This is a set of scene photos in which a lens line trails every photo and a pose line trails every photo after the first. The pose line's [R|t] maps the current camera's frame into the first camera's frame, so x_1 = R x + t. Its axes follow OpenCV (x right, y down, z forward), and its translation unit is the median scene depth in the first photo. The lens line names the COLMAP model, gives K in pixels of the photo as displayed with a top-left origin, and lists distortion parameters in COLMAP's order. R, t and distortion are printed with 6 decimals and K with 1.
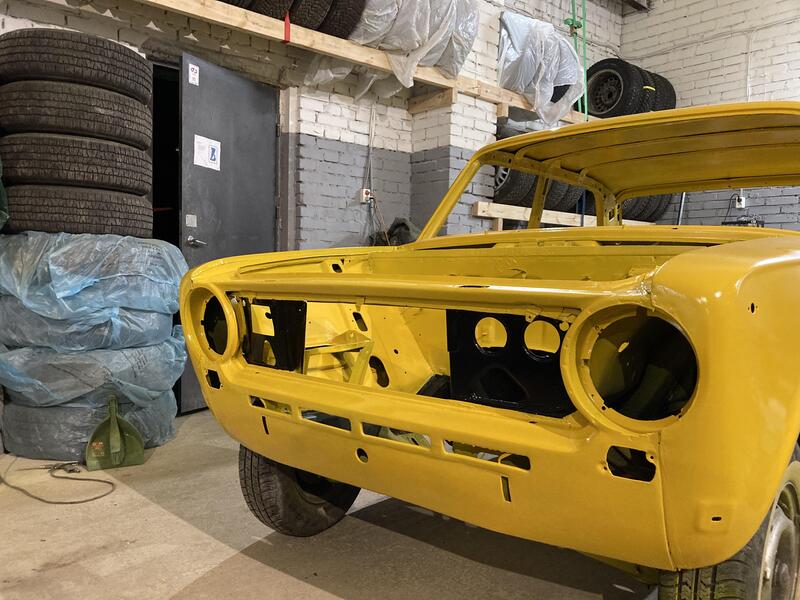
lens RADIAL K [[653.3, 0, 370.2], [0, 653.3, 299.3], [0, 0, 1]] dist [0.026024, -0.012142]
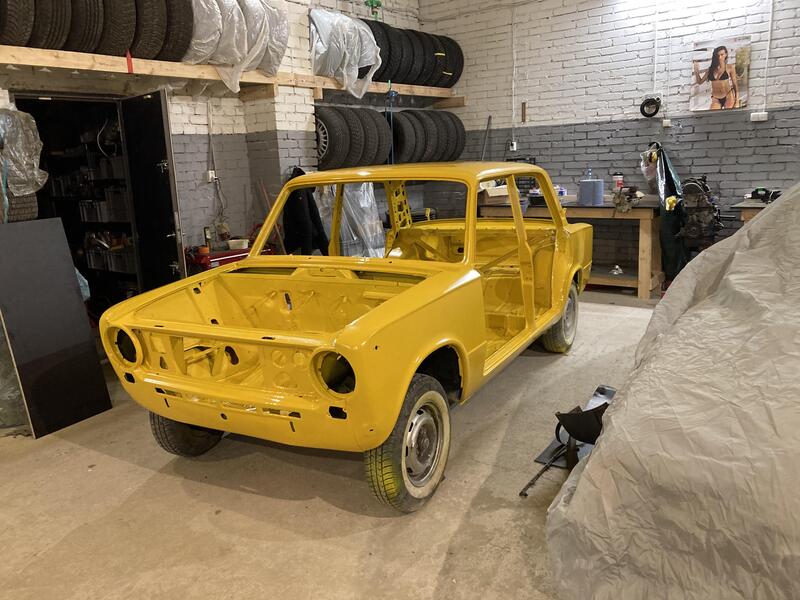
lens RADIAL K [[653.3, 0, 370.2], [0, 653.3, 299.3], [0, 0, 1]] dist [0.026024, -0.012142]
pose [[0.975371, -0.107808, 0.192430, 0.022504], [0.074935, 0.982485, 0.170608, -0.120020], [-0.207453, -0.151986, 0.966366, -0.273018]]
